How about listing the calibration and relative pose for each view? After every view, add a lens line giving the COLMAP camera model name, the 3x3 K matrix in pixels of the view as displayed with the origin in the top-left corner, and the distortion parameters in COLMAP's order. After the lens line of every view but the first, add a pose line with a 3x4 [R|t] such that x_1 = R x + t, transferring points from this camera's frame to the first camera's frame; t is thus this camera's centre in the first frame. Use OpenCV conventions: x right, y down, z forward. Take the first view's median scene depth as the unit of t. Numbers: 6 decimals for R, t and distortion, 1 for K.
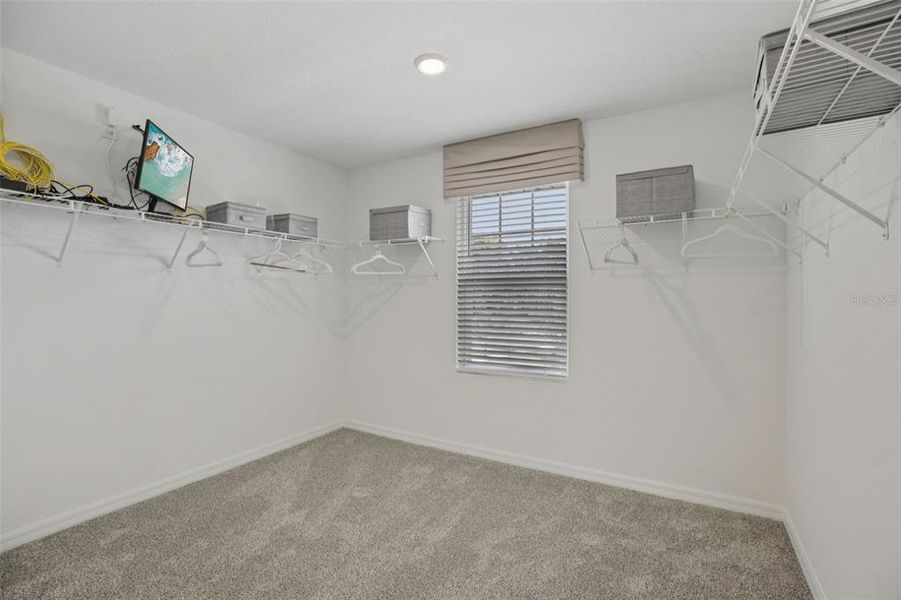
lens RADIAL K [[404.5, 0, 448.1], [0, 404.5, 297.1], [0, 0, 1]] dist [-0.027009, 0.004694]
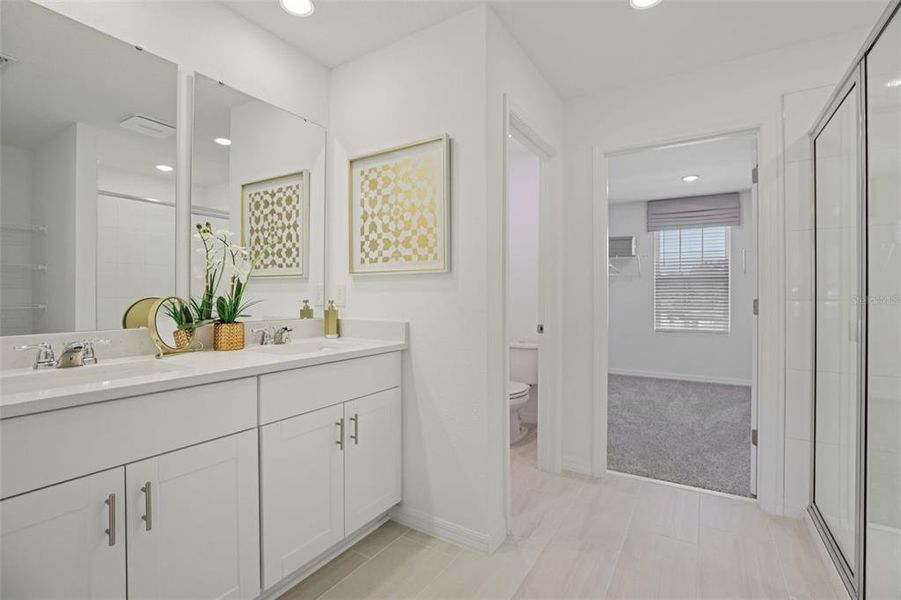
lens RADIAL K [[404.5, 0, 448.2], [0, 404.5, 297.1], [0, 0, 1]] dist [-0.027009, 0.004694]
pose [[0.999872, -0.007856, -0.013954, -0.878245], [0.007892, 0.999966, 0.002549, 0.027623], [0.013934, -0.002658, 0.999899, -0.772373]]
